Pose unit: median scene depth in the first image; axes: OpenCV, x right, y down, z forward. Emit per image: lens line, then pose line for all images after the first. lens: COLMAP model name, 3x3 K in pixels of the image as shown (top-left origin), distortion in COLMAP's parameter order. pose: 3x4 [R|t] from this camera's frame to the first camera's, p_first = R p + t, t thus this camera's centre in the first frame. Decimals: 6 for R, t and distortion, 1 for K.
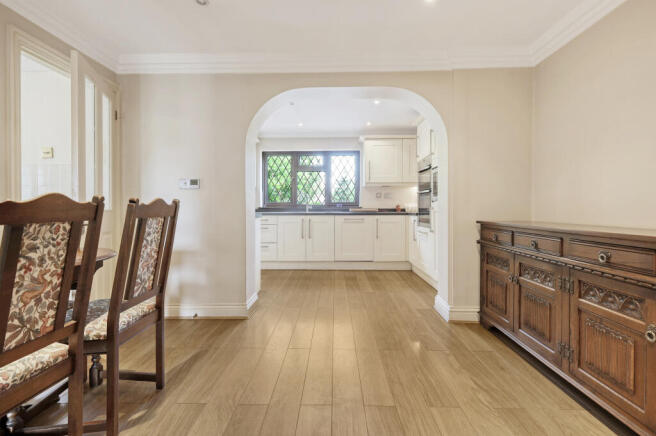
lens RADIAL K [[280.8, 0, 327.9], [0, 280.8, 208.8], [0, 0, 1]] dist [-0.001339, -0.000219]
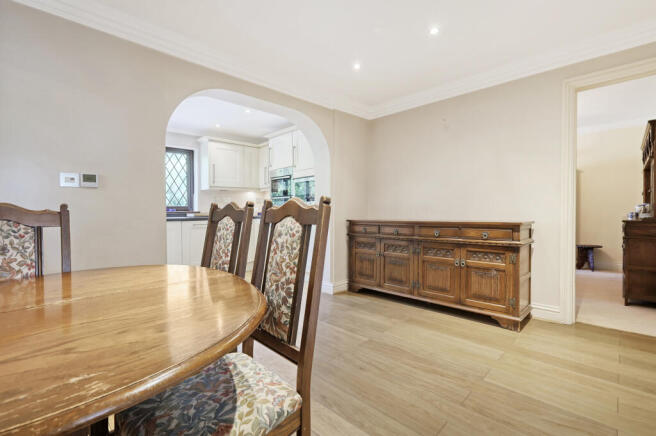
lens RADIAL K [[296.4, 0, 328.0], [0, 296.4, 218.0], [0, 0, 1]] dist [-0.000107, 0.000037]
pose [[0.682864, -0.025612, 0.730097, -0.393392], [0.013148, 0.999654, 0.022771, -0.001604], [-0.730428, -0.005950, 0.682964, 0.021567]]
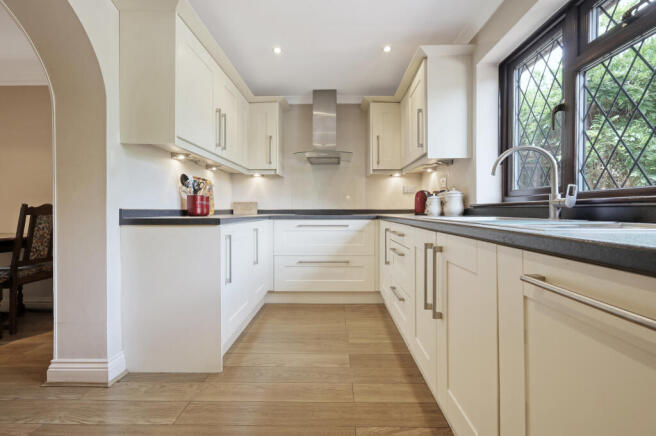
lens RADIAL K [[280.8, 0, 327.9], [0, 280.8, 208.8], [0, 0, 1]] dist [-0.001339, -0.000219]
pose [[0.004866, -0.001063, -0.999988, 0.220159], [-0.000175, 0.999999, -0.001064, 0.001859], [0.999988, 0.000180, 0.004866, 1.020700]]
